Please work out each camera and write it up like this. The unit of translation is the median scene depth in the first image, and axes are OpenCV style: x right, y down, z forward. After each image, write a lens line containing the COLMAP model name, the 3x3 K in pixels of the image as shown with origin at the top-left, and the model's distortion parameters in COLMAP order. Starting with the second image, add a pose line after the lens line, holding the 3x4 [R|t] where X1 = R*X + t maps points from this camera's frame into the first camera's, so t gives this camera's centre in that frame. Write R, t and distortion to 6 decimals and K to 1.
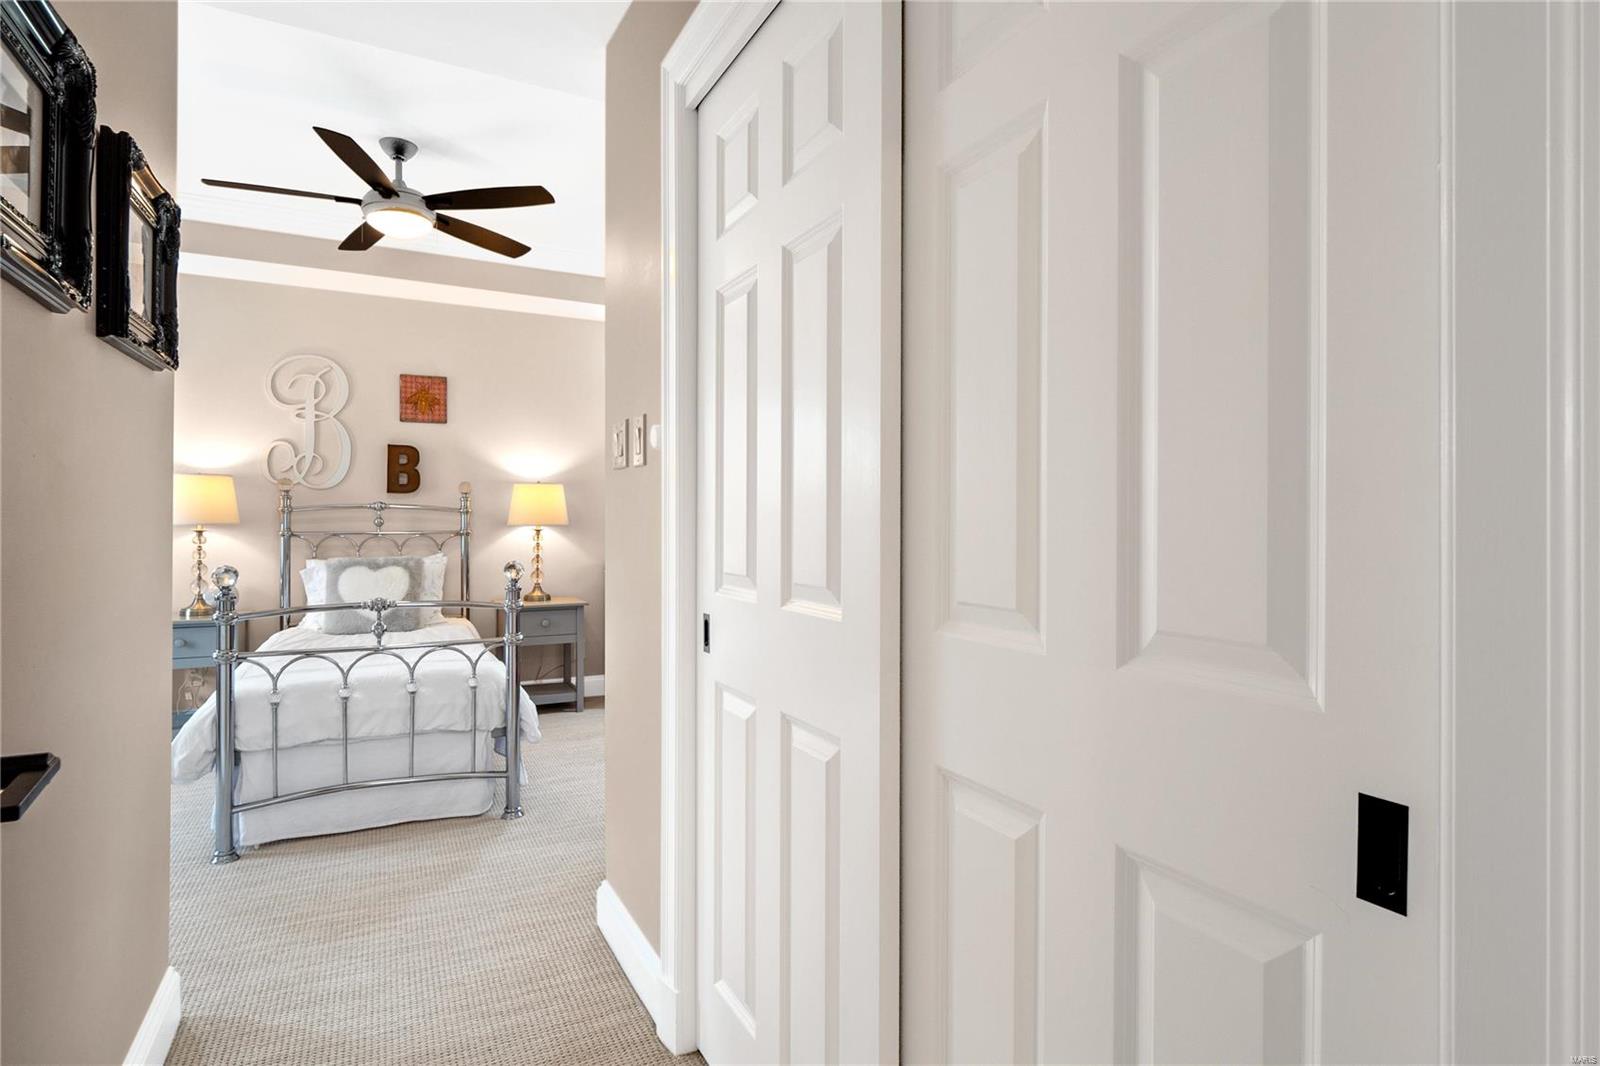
lens RADIAL K [[822.0, 0, 830.2], [0, 822.0, 526.6], [0, 0, 1]] dist [0.000811, -0.002366]
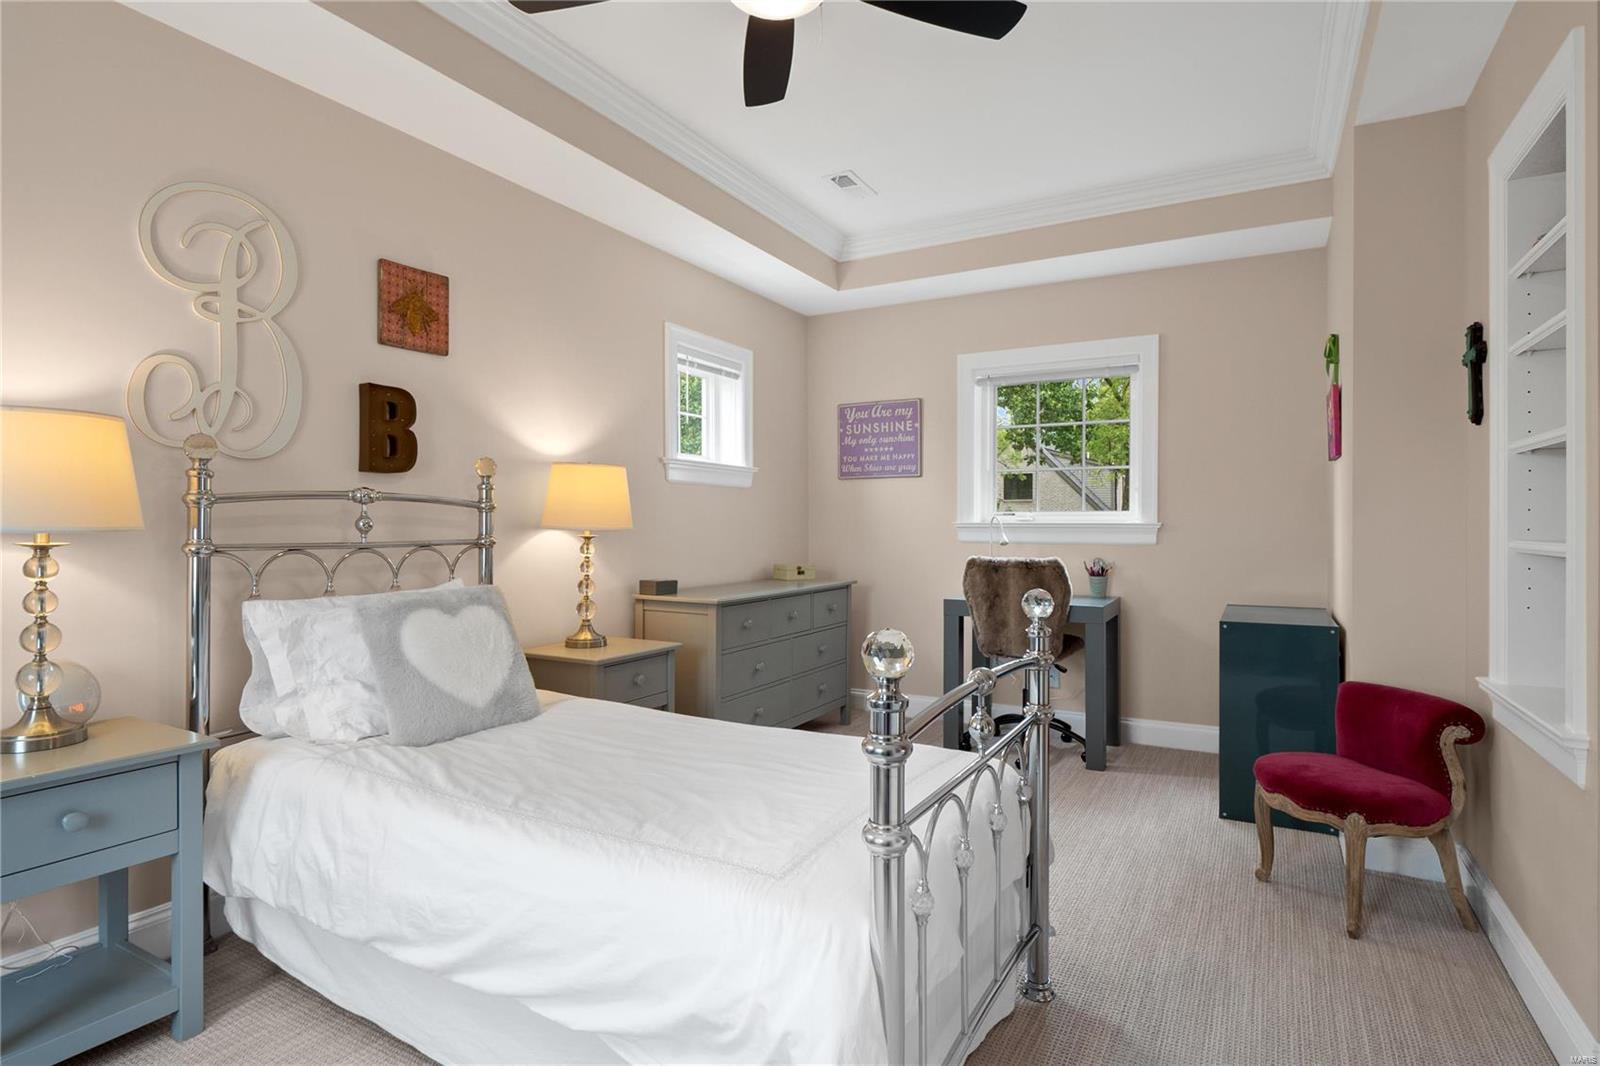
lens RADIAL K [[822.0, 0, 804.4], [0, 822.0, 528.4], [0, 0, 1]] dist [0.000811, -0.002366]
pose [[0.837248, -0.002277, 0.546819, -0.600569], [0.001230, 0.999997, 0.002281, -0.003959], [-0.546822, -0.001237, 0.837248, 0.387387]]
